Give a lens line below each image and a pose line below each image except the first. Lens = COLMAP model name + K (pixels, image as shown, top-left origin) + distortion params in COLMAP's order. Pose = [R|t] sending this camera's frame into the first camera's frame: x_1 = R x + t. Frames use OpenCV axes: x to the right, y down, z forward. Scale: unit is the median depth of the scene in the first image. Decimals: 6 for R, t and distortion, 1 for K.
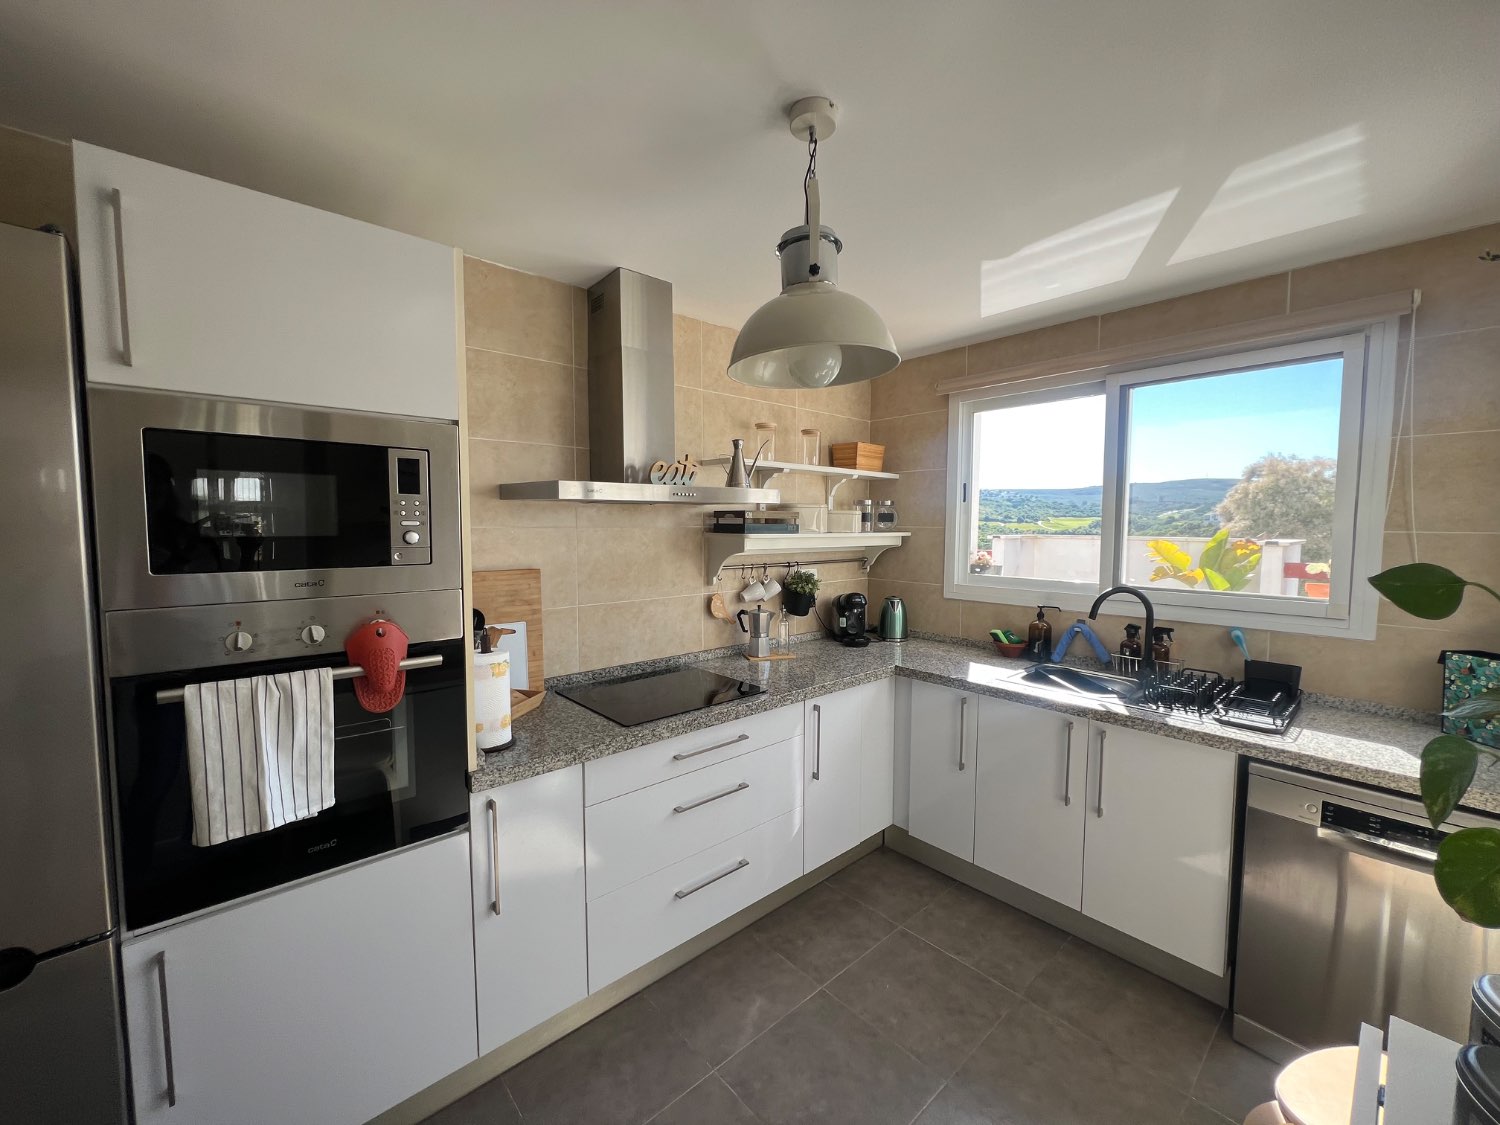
lens RADIAL K [[598.5, 0, 751.9], [0, 598.5, 563.8], [0, 0, 1]] dist [-0.002881, 0.000711]
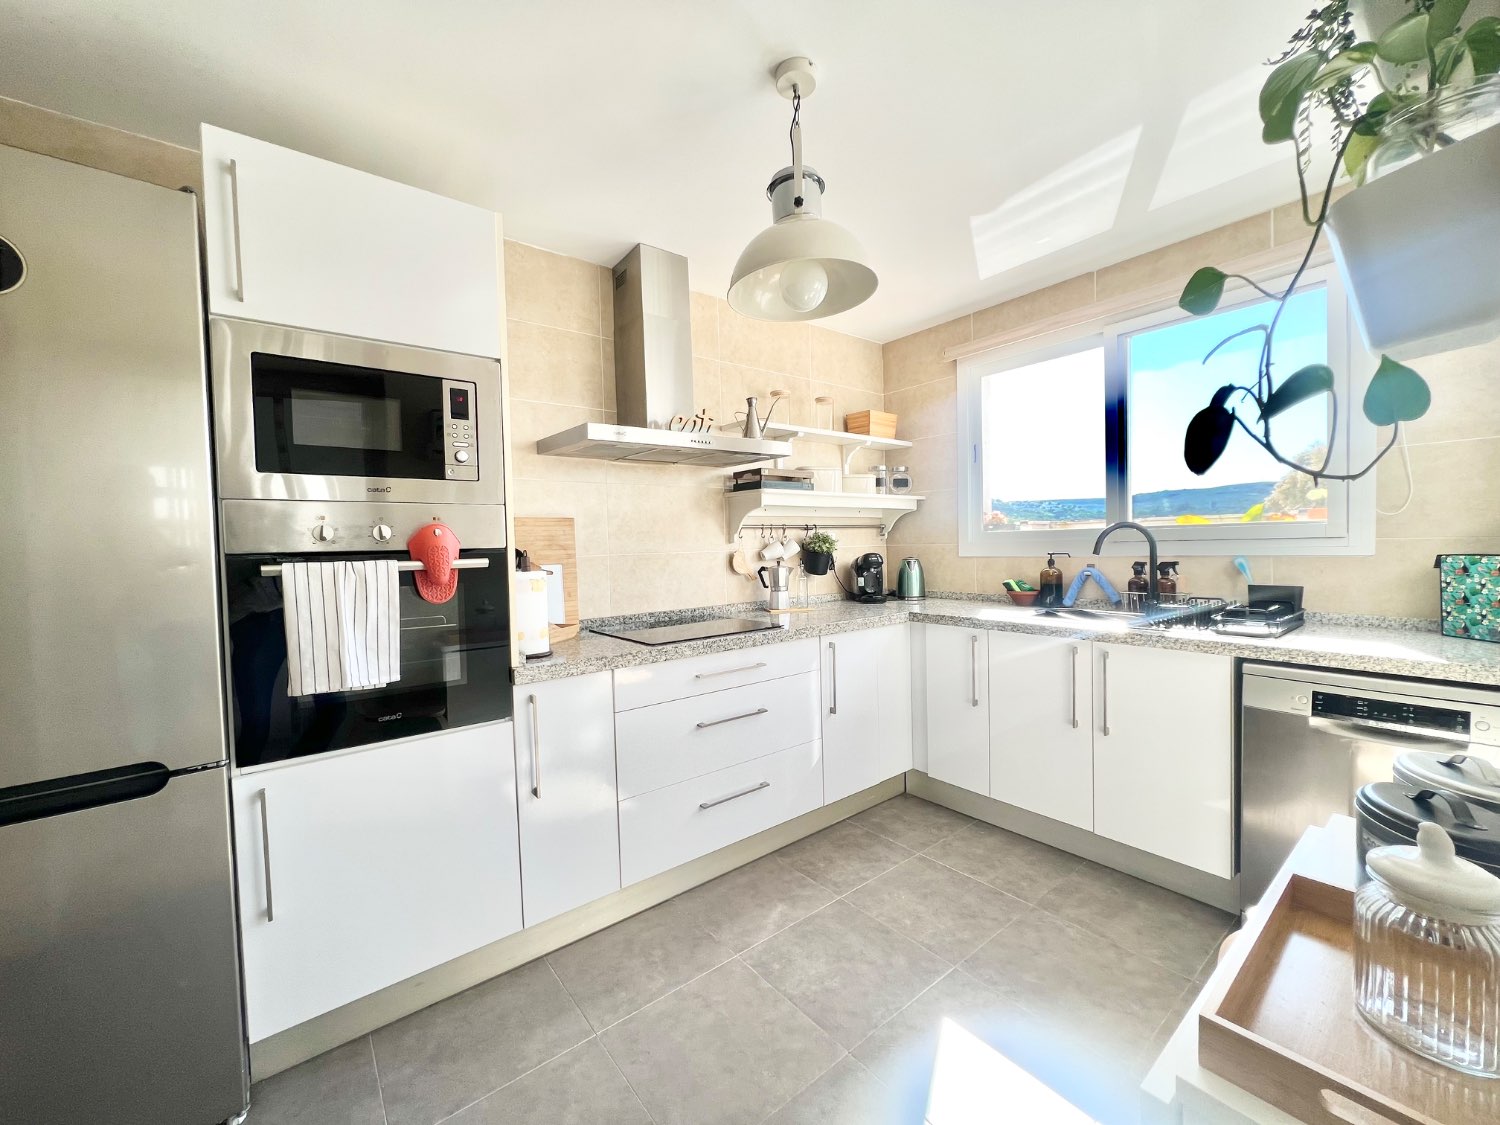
lens RADIAL K [[598.5, 0, 752.2], [0, 598.5, 562.8], [0, 0, 1]] dist [-0.002881, 0.000711]
pose [[0.997881, -0.026341, -0.059489, 0.043106], [0.024371, 0.999138, -0.033601, 0.159611], [0.060323, 0.032080, 0.997663, -0.089296]]
